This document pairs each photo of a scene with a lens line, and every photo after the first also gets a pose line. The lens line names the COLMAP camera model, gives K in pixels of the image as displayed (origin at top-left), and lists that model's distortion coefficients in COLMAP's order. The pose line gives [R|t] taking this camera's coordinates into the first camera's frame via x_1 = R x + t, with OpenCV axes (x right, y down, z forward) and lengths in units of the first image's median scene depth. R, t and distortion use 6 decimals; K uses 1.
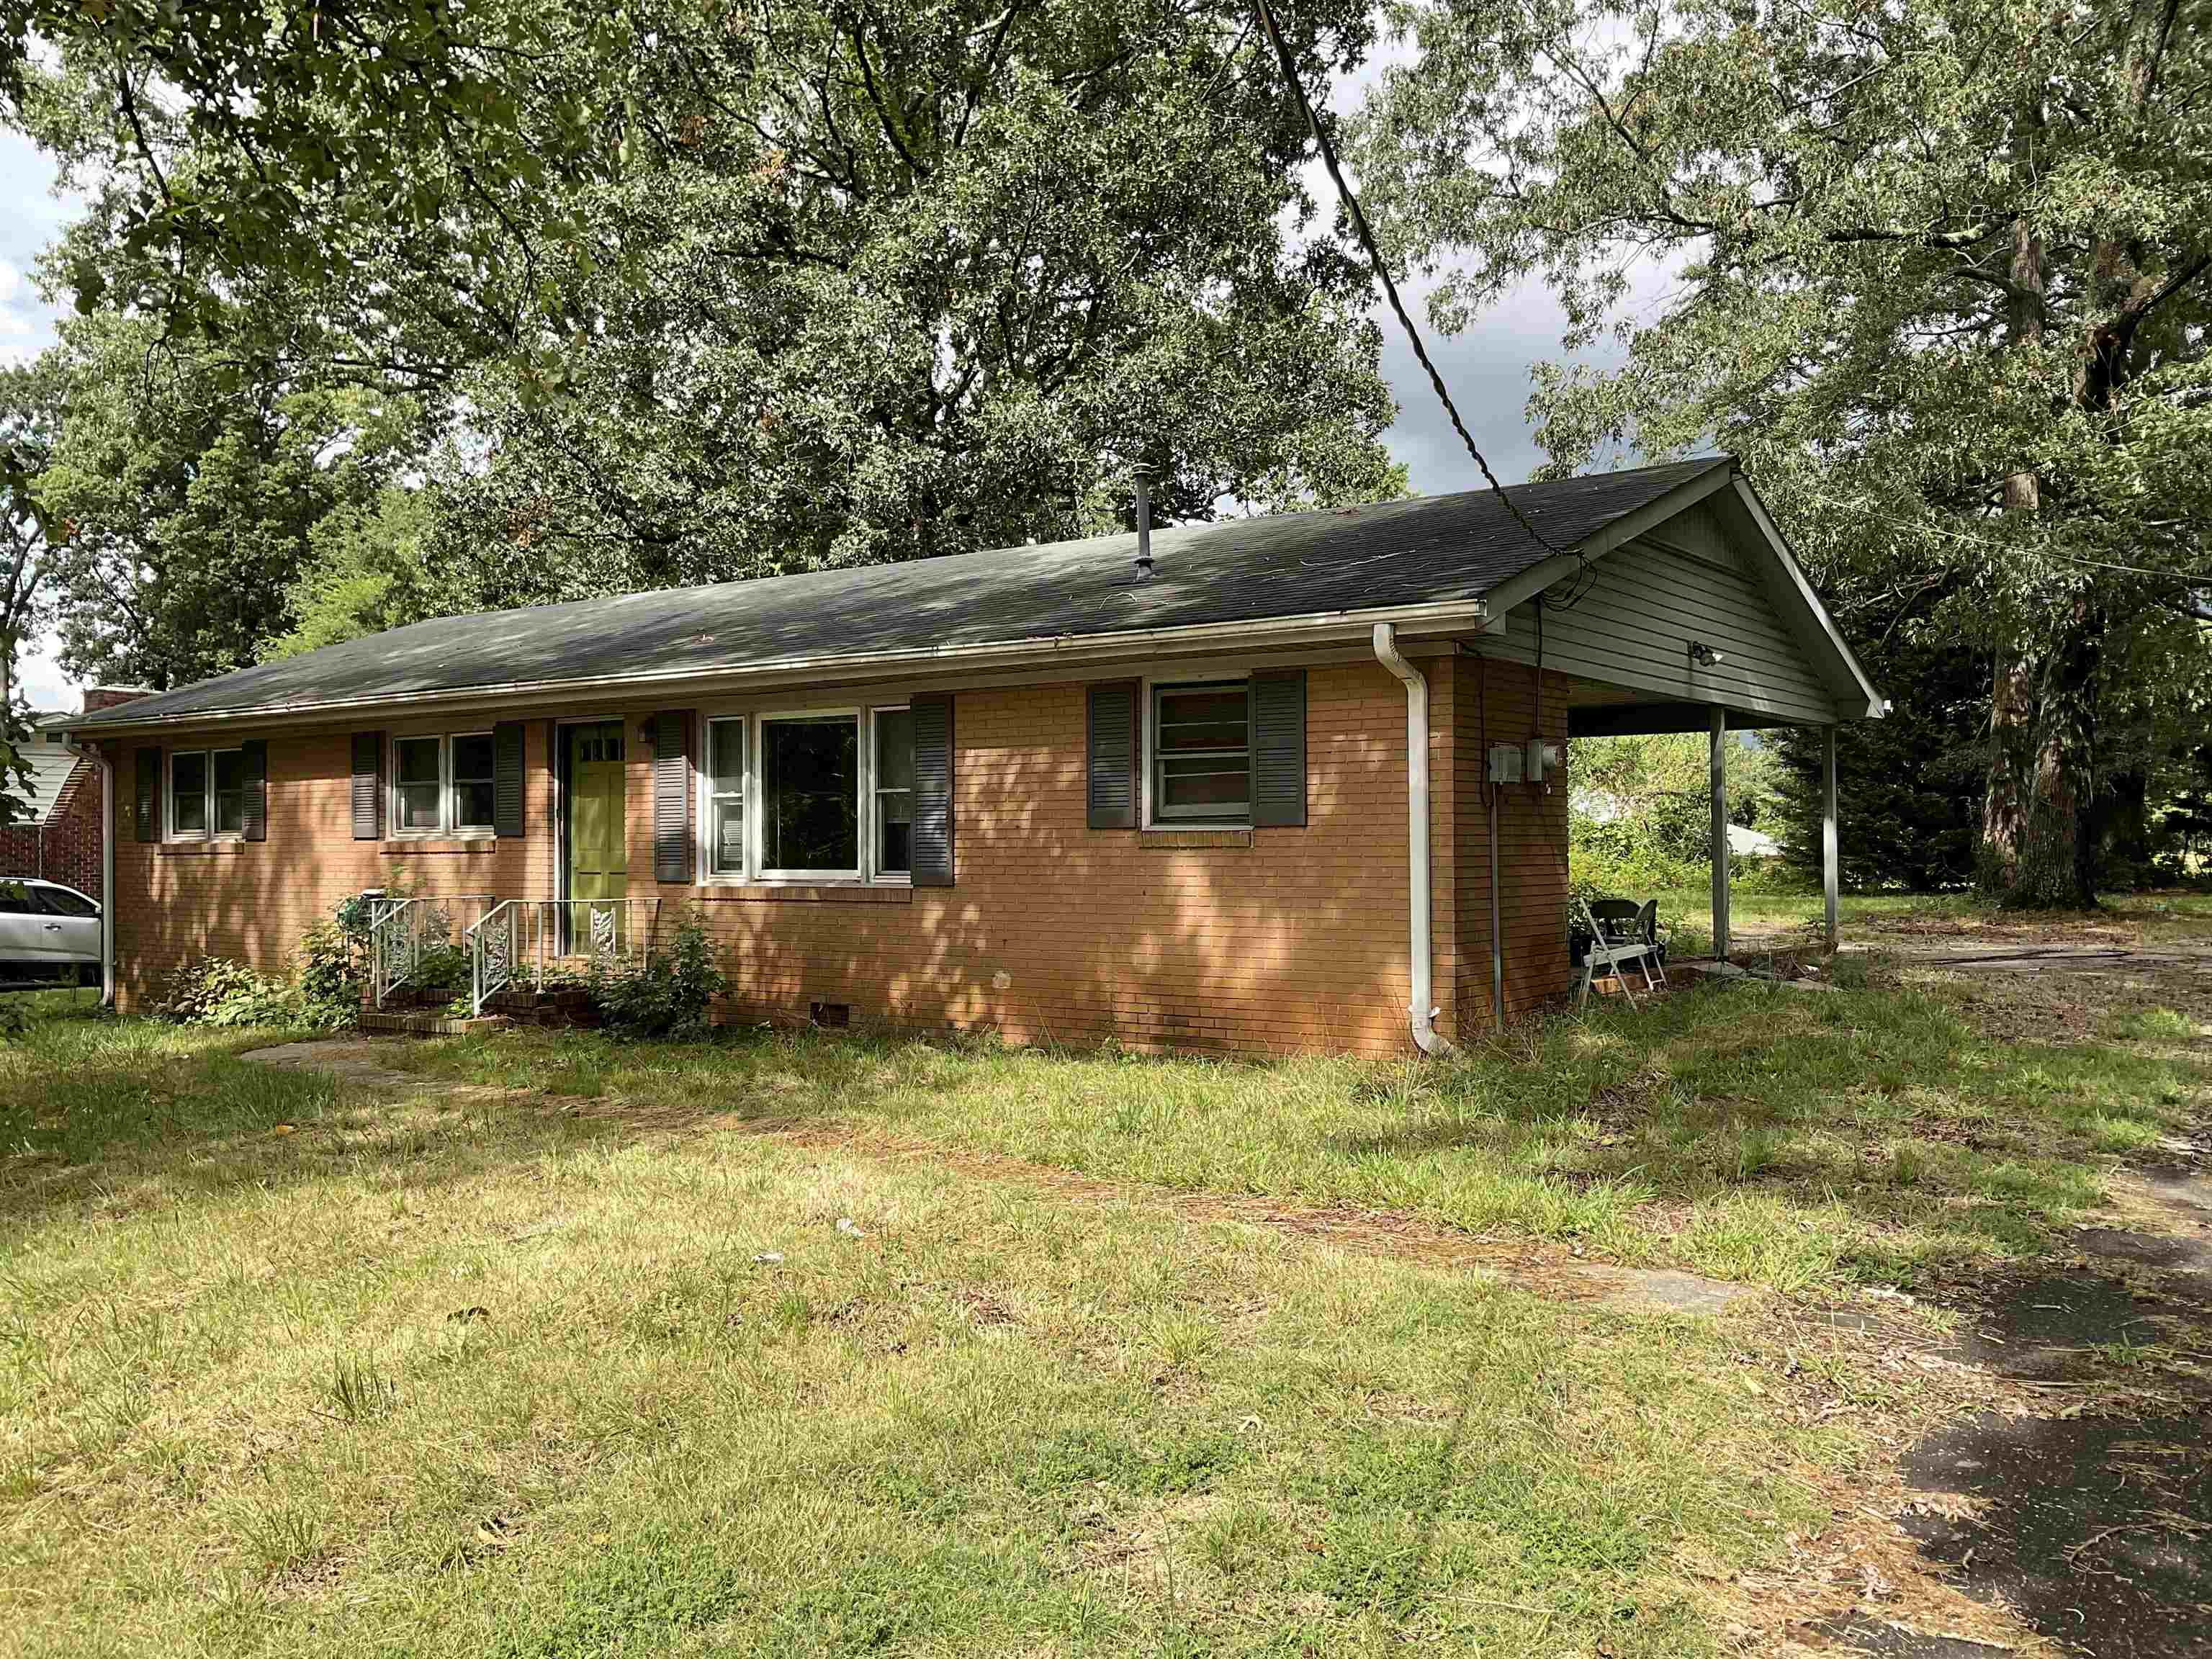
lens RADIAL K [[1868.1, 0, 1106.0], [0, 1868.1, 829.5], [0, 0, 1]] dist [0.014138, -0.039720]
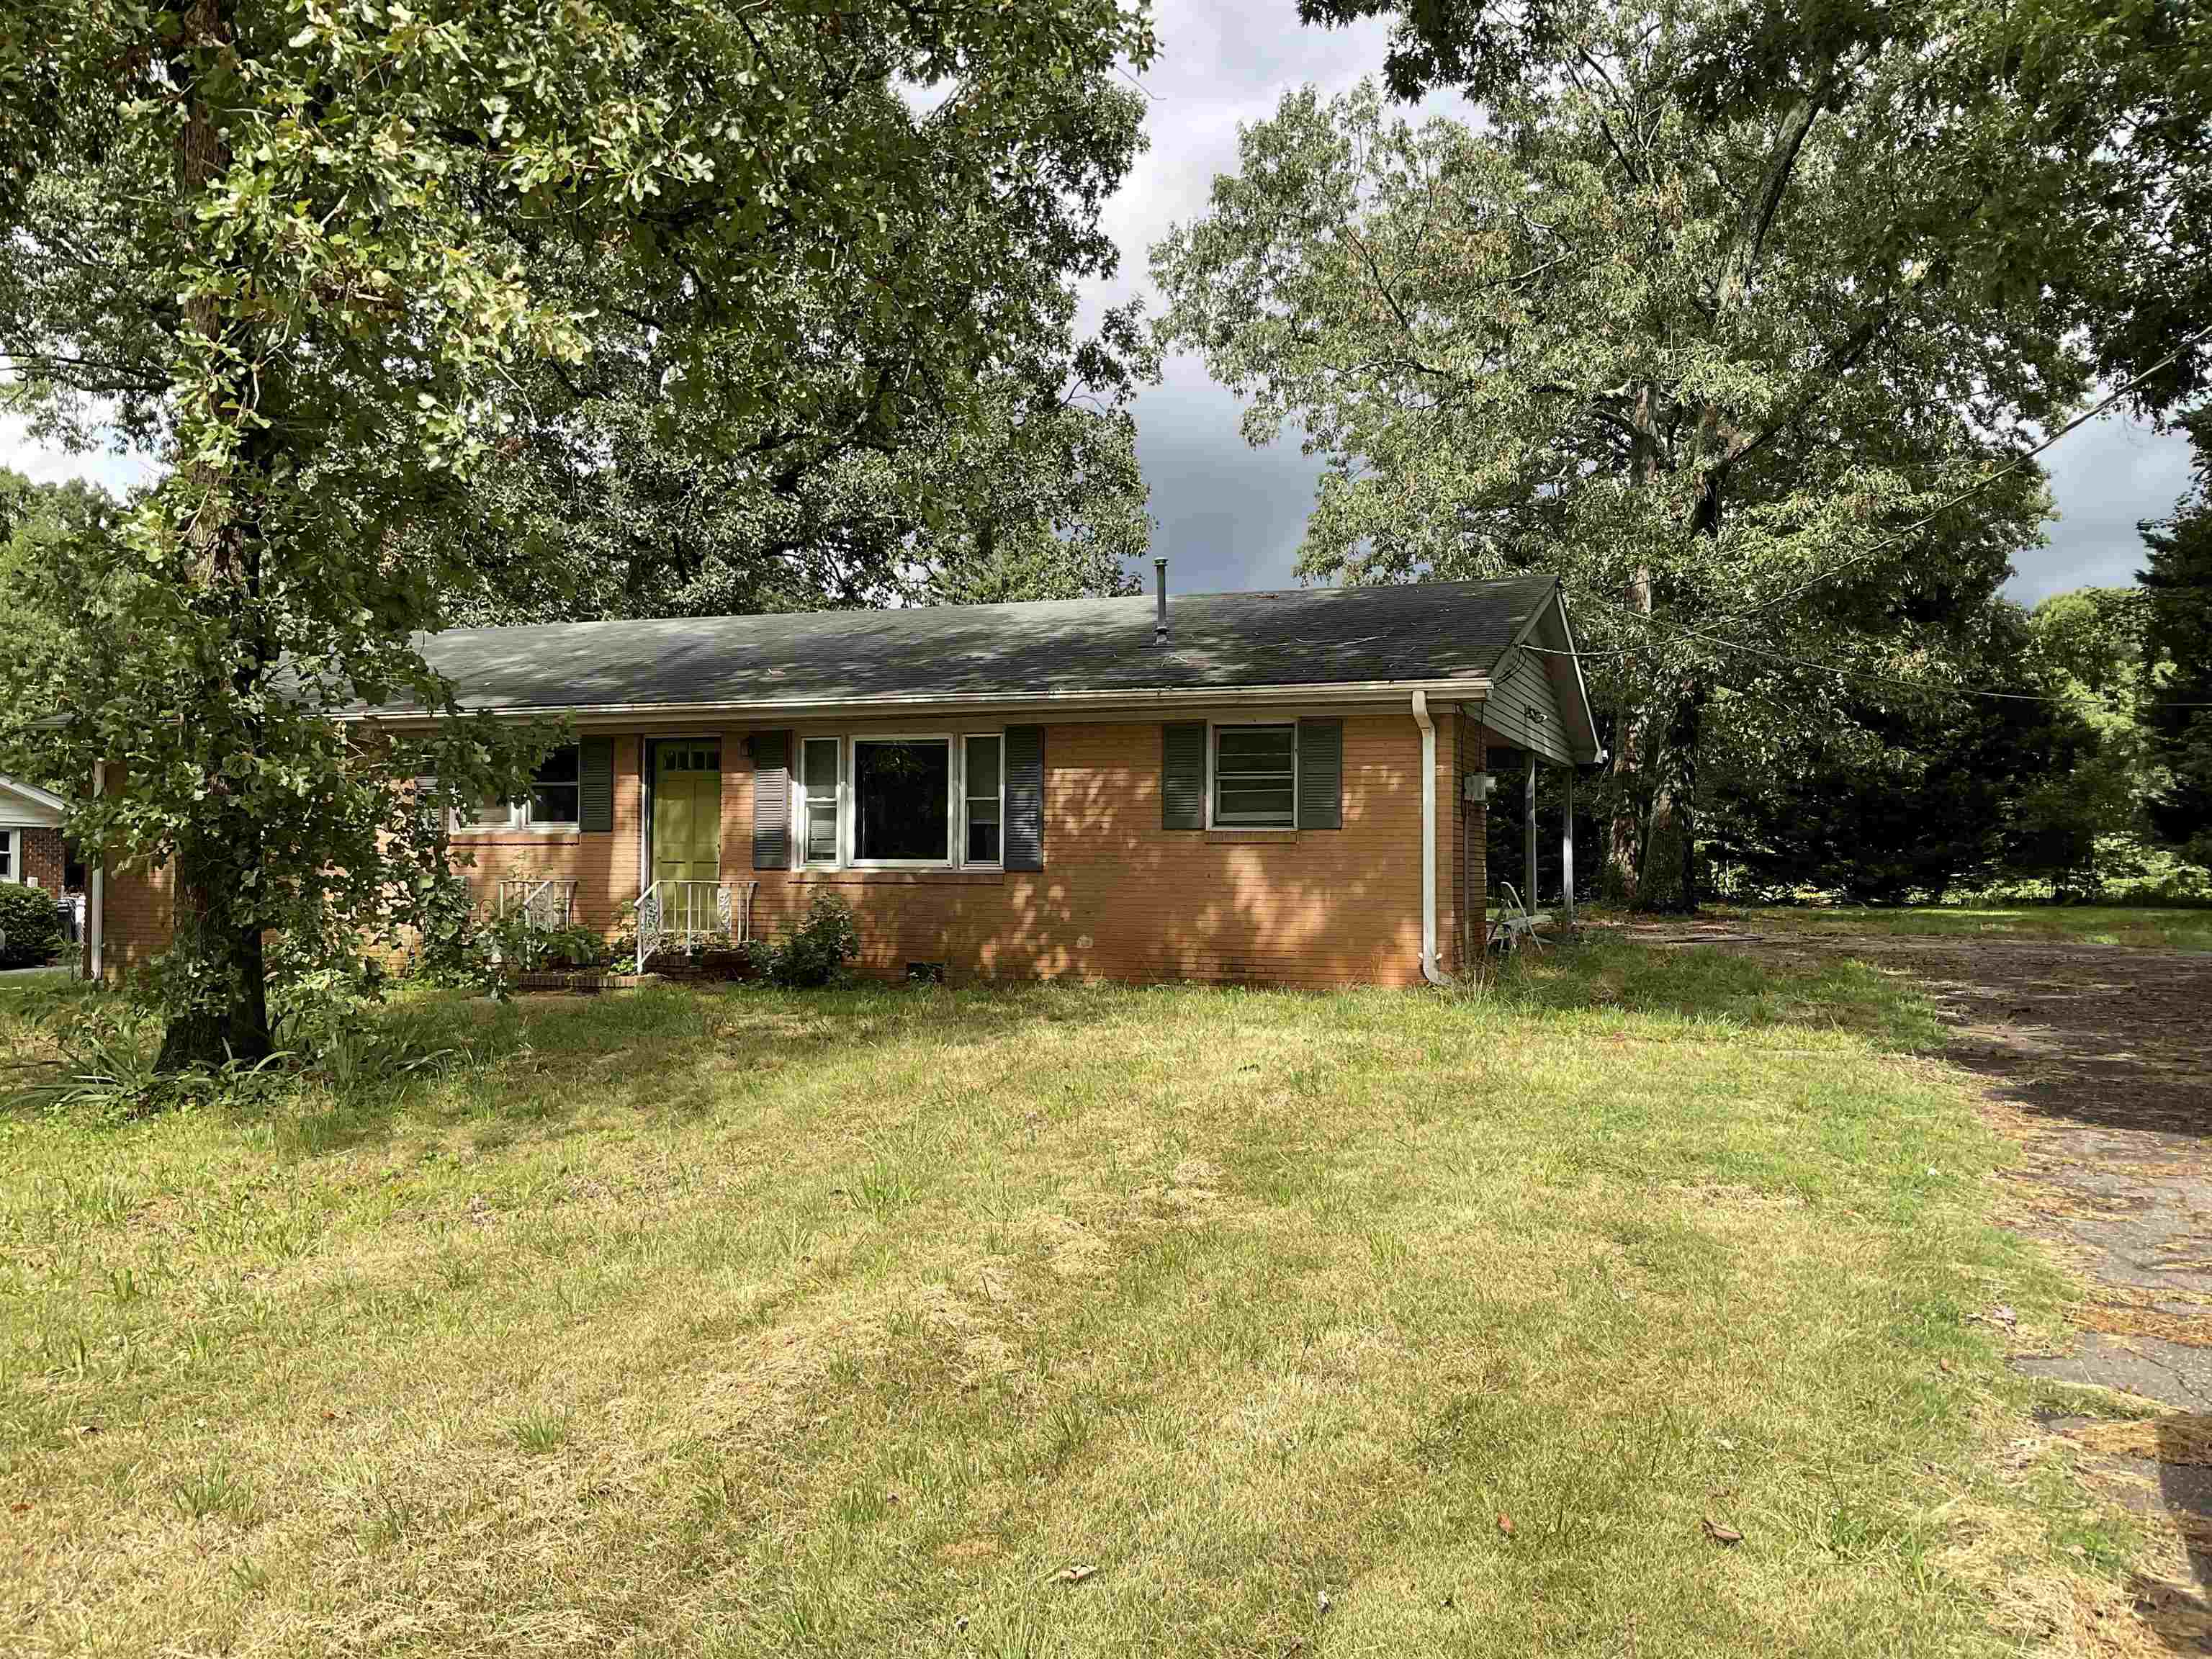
lens RADIAL K [[1865.4, 0, 1114.7], [0, 1865.4, 818.5], [0, 0, 1]] dist [0.119798, -0.277293]
pose [[0.964305, 0.019884, 0.264047, -0.352825], [-0.014259, 0.999629, -0.023201, 0.020913], [-0.264410, 0.018608, 0.964231, -0.267232]]
